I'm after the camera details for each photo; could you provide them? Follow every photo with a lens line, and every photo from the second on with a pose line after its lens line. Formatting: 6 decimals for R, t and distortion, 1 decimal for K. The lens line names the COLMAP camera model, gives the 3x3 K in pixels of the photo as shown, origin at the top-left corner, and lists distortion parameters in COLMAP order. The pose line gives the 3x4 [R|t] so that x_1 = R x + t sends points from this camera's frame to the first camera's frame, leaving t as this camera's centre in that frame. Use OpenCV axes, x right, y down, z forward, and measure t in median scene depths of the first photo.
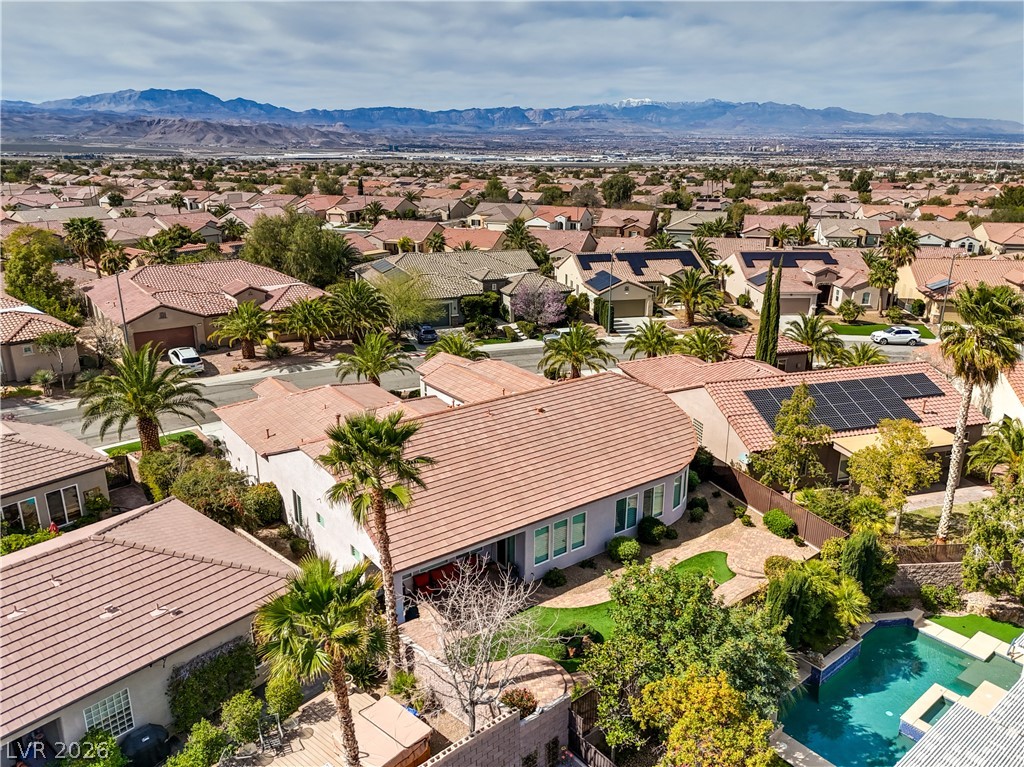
lens RADIAL K [[771.4, 0, 512.0], [0, 771.4, 383.5], [0, 0, 1]] dist [0.048829, -0.033905]
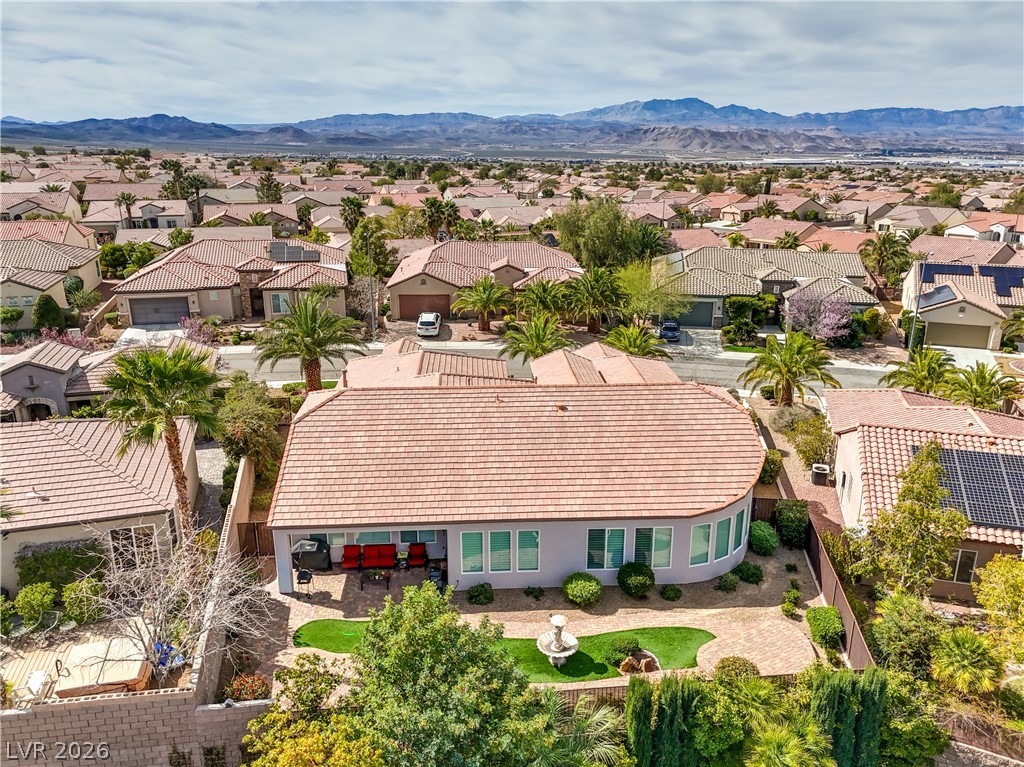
lens RADIAL K [[771.4, 0, 512.0], [0, 771.4, 383.5], [0, 0, 1]] dist [0.048829, -0.033905]
pose [[0.836290, 0.161325, -0.524017, 0.192599], [-0.164725, 0.985507, 0.040513, -0.007718], [0.522958, 0.052438, 0.850744, 0.105998]]
